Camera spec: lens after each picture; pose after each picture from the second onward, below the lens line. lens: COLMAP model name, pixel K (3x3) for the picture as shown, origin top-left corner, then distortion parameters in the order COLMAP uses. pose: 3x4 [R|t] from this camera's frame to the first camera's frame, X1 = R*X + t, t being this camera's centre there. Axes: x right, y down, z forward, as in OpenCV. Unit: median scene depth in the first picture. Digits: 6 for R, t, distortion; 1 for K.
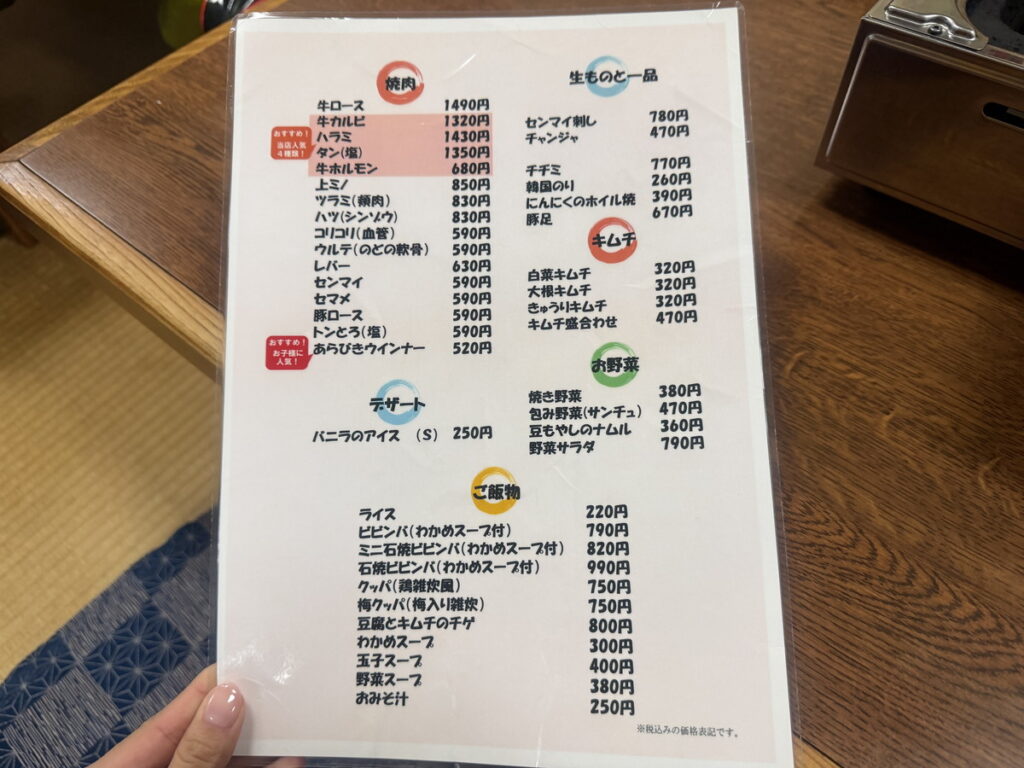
lens RADIAL K [[757.3, 0, 511.5], [0, 757.3, 387.0], [0, 0, 1]] dist [-0.000590, -0.021272]
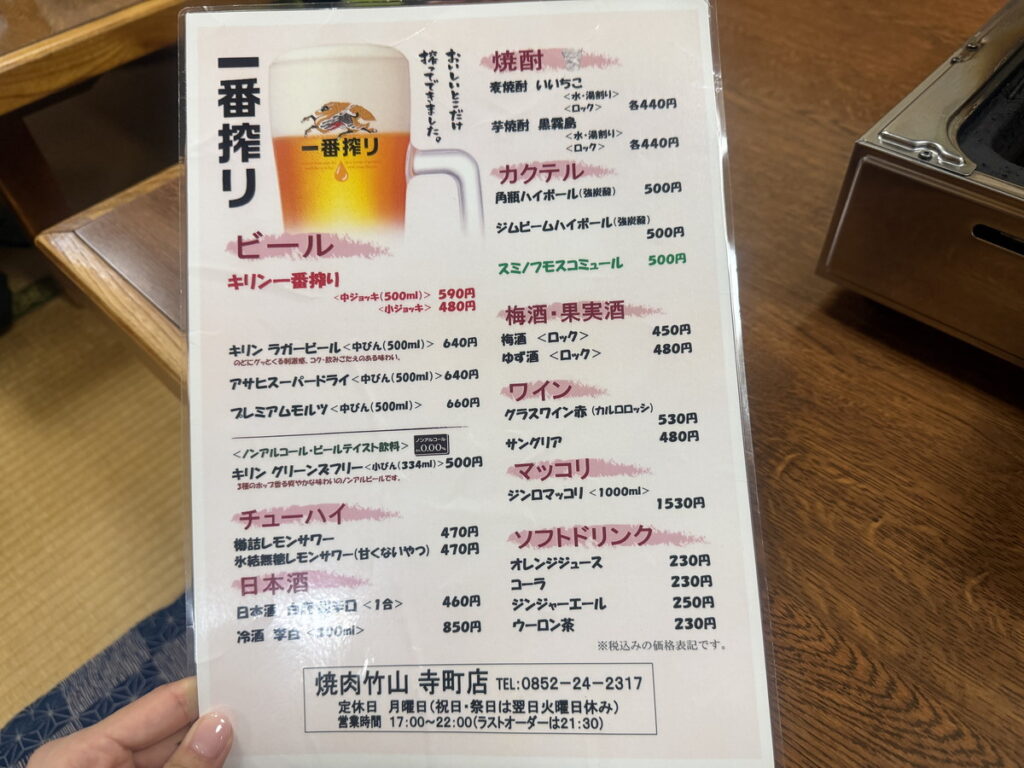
lens RADIAL K [[757.3, 0, 509.8], [0, 757.3, 387.3], [0, 0, 1]] dist [-0.000590, -0.021272]
pose [[0.997163, 0.057418, -0.048670, 0.042728], [-0.062281, 0.992507, -0.105121, -0.004107], [0.042270, 0.107854, 0.993268, -0.030794]]
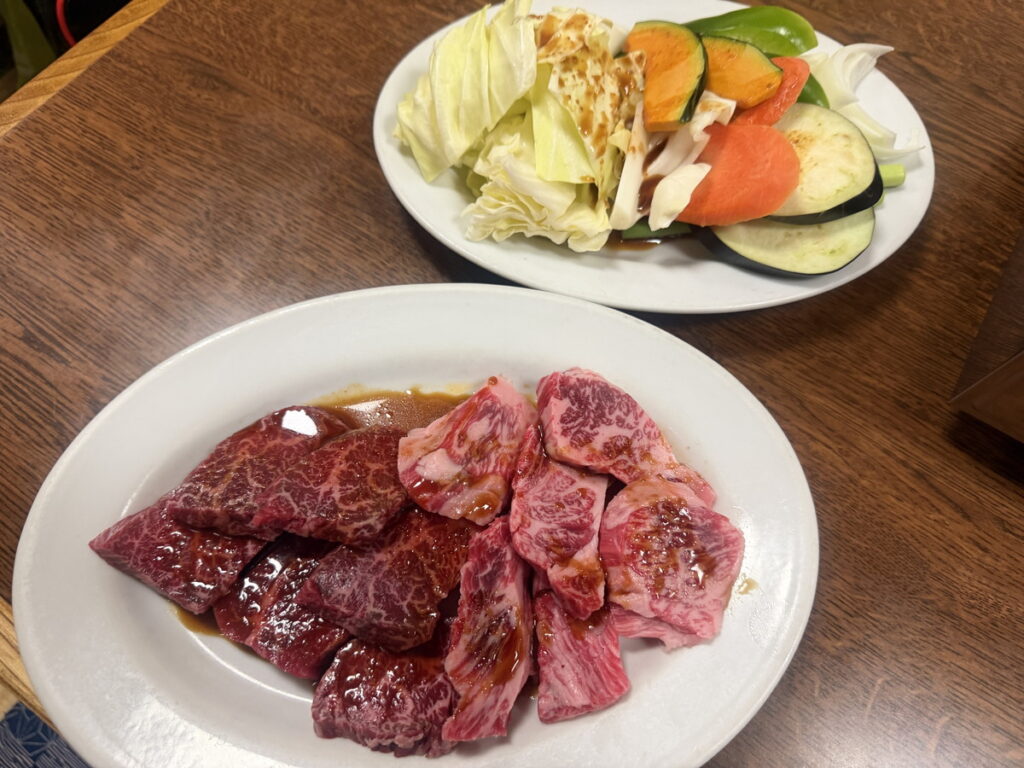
lens RADIAL K [[757.3, 0, 512.6], [0, 757.3, 383.2], [0, 0, 1]] dist [-0.000590, -0.021272]
pose [[0.991181, -0.047008, 0.123894, -0.098880], [0.021246, 0.979242, 0.201578, -0.464045], [-0.130798, -0.197168, 0.971605, 0.361559]]
